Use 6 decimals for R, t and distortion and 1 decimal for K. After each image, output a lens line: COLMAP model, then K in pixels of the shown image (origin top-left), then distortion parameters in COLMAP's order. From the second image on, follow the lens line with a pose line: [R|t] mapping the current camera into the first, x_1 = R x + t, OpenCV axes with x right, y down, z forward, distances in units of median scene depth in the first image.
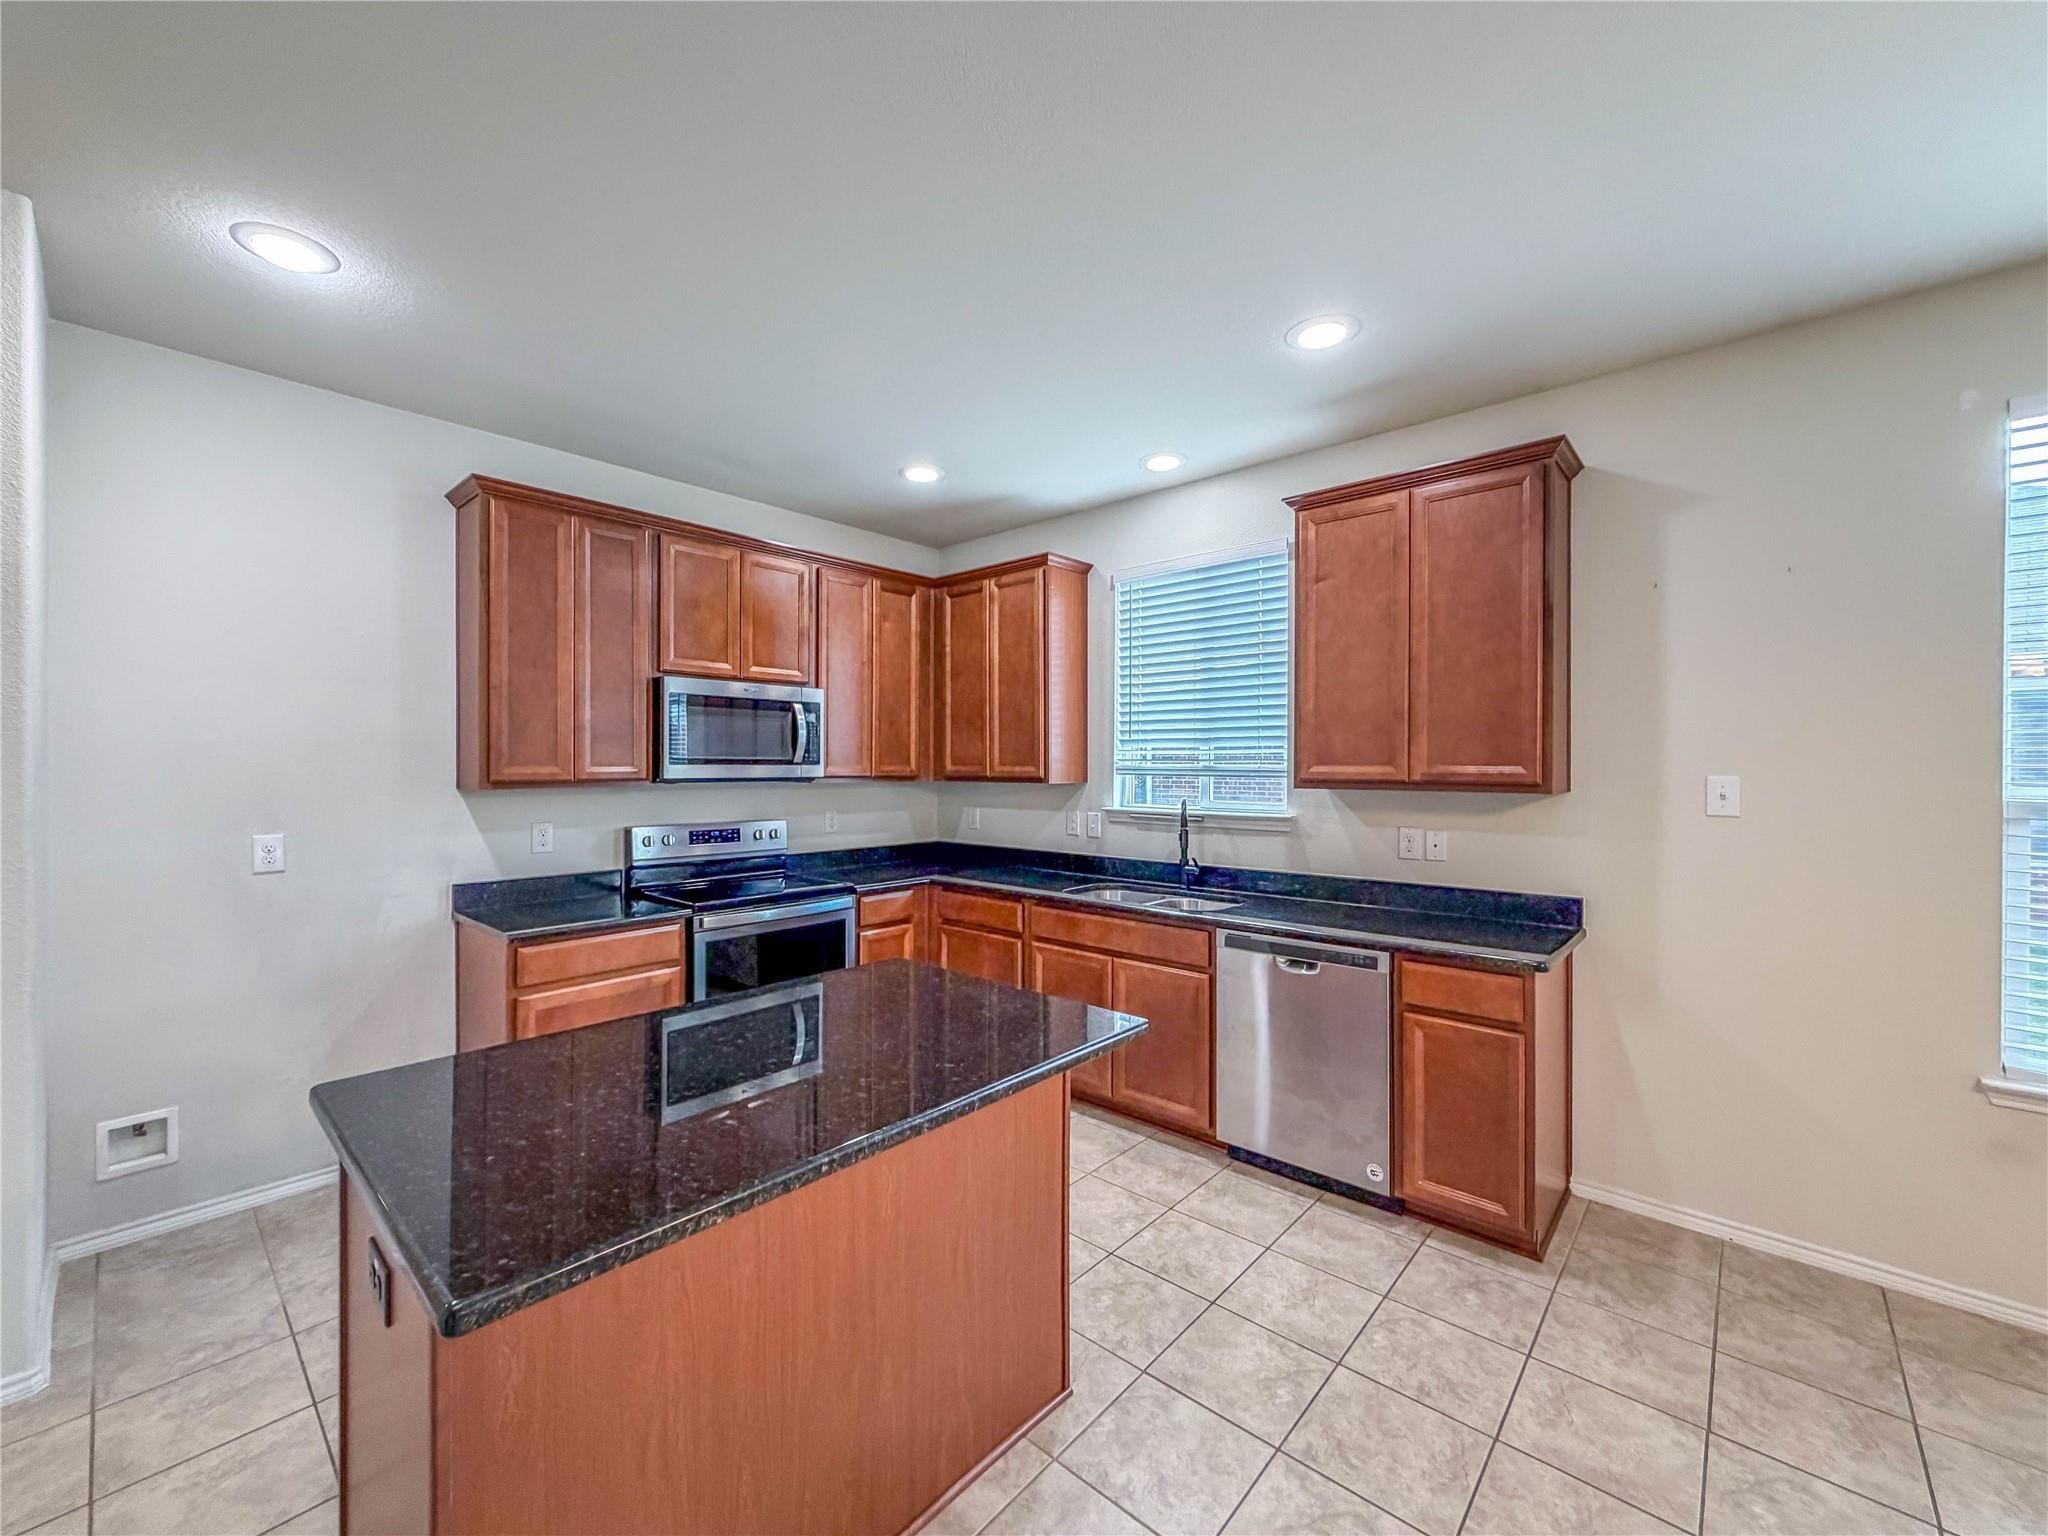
lens RADIAL K [[813.6, 0, 1024.0], [0, 813.6, 768.0], [0, 0, 1]] dist [-0.010179, -0.000085]
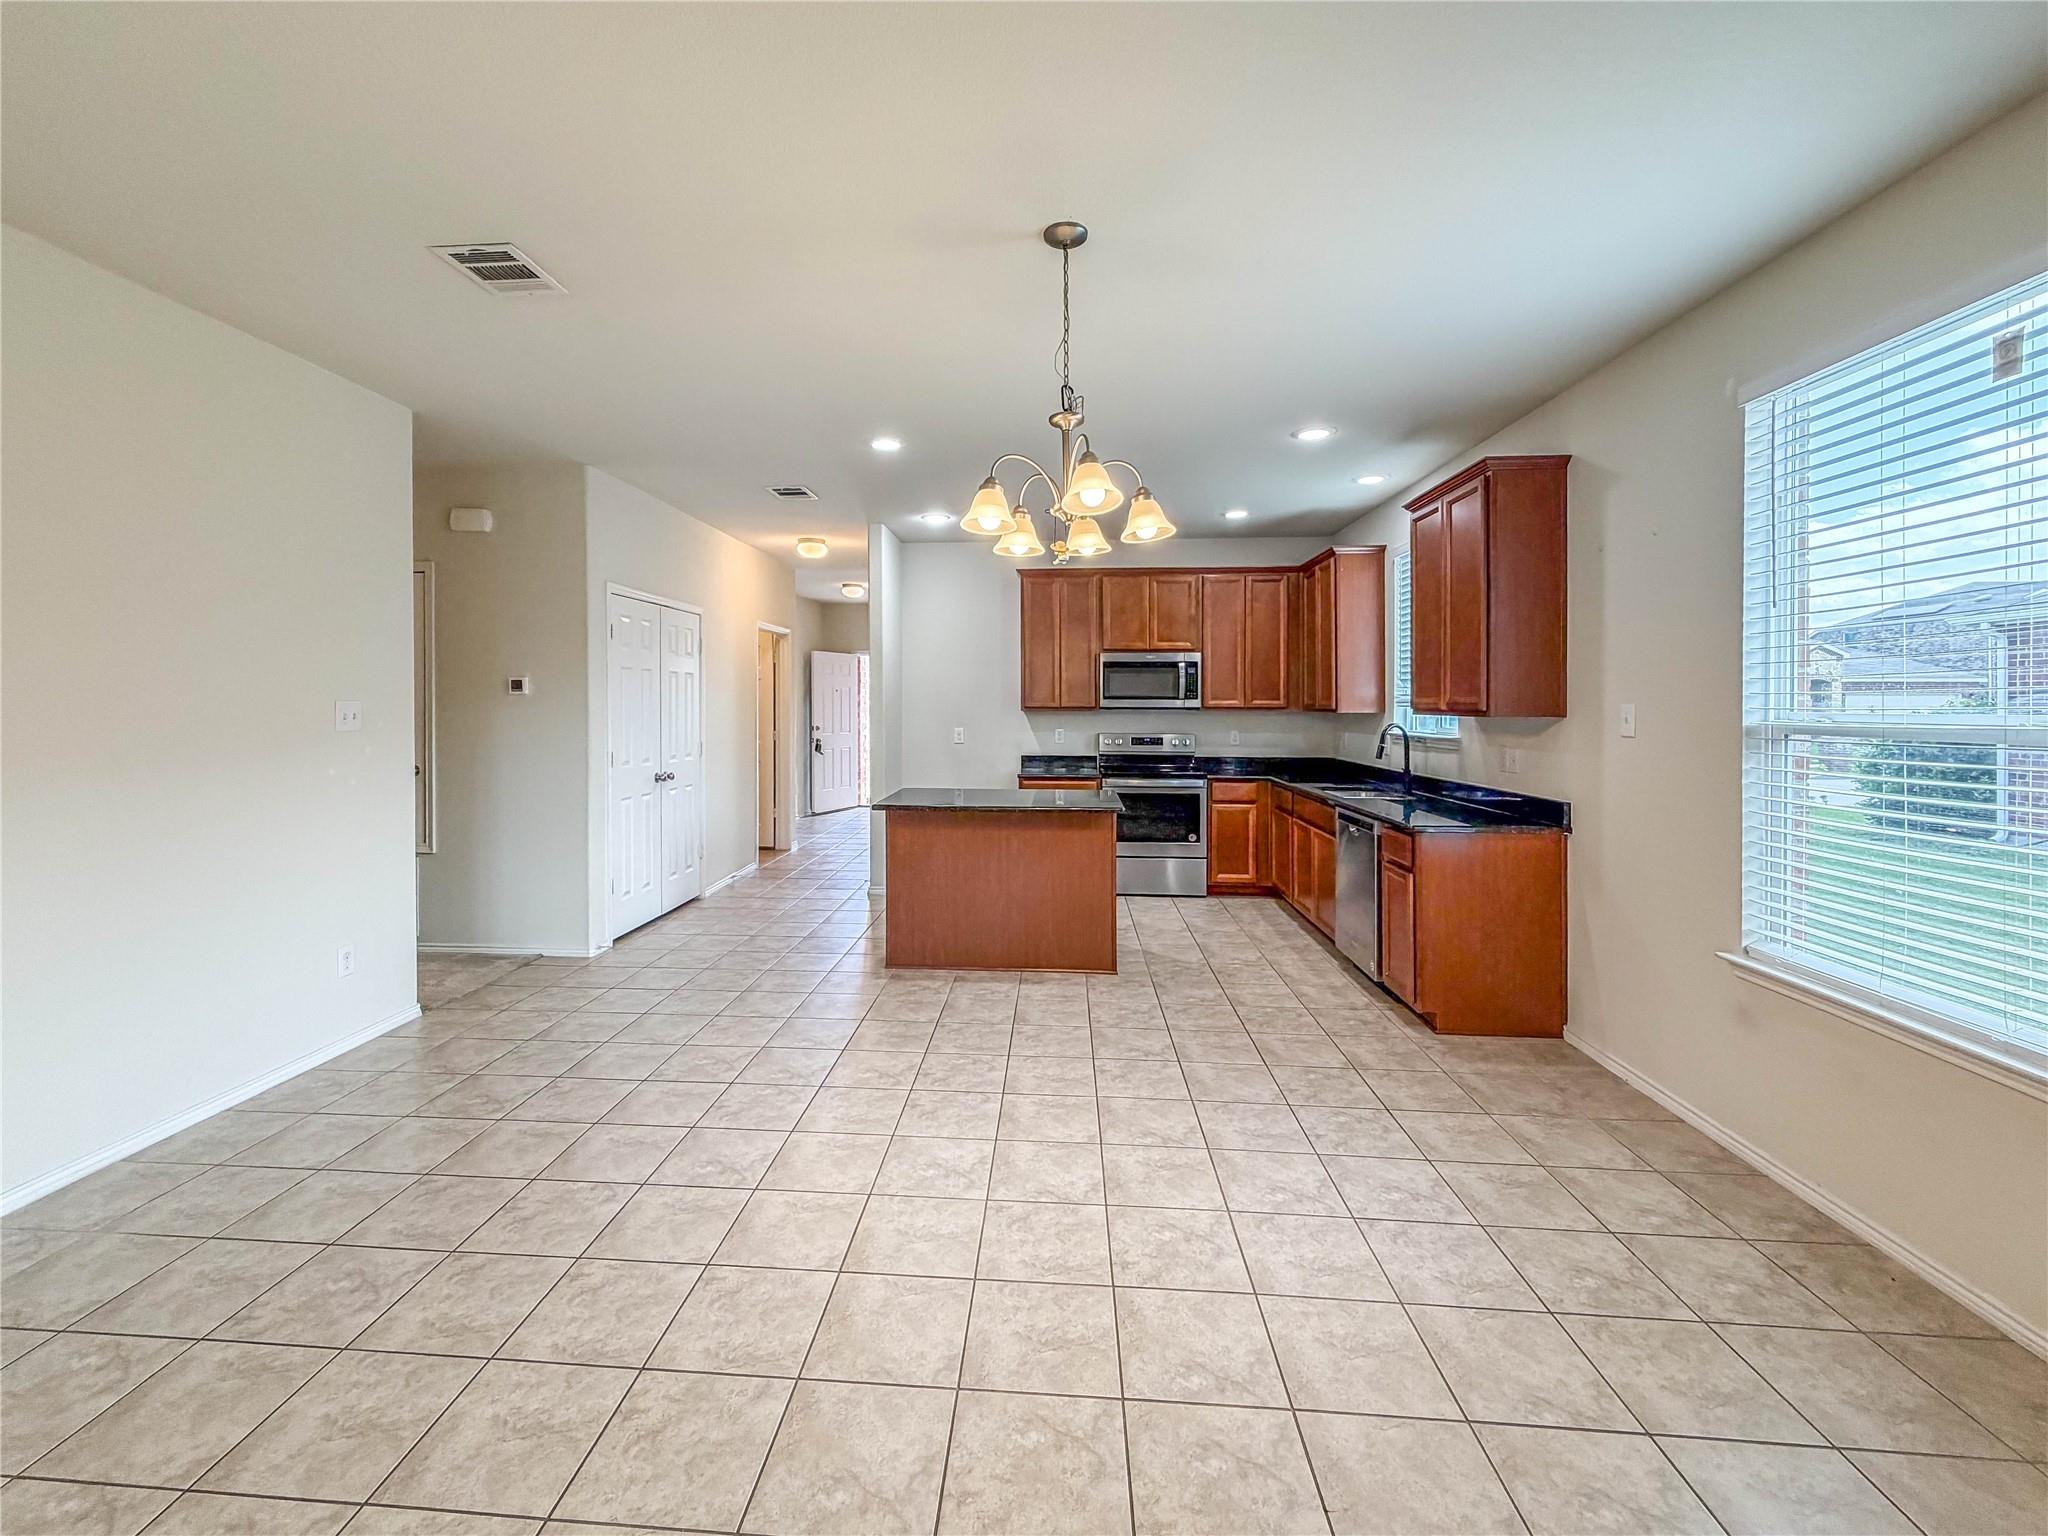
lens RADIAL K [[848.4, 0, 1012.7], [0, 848.4, 688.1], [0, 0, 1]] dist [-0.014309, 0.000006]
pose [[0.633859, -0.016284, -0.773277, 0.881393], [0.000458, 0.999786, -0.020678, 0.008723], [0.773448, 0.012753, 0.633731, -0.379327]]
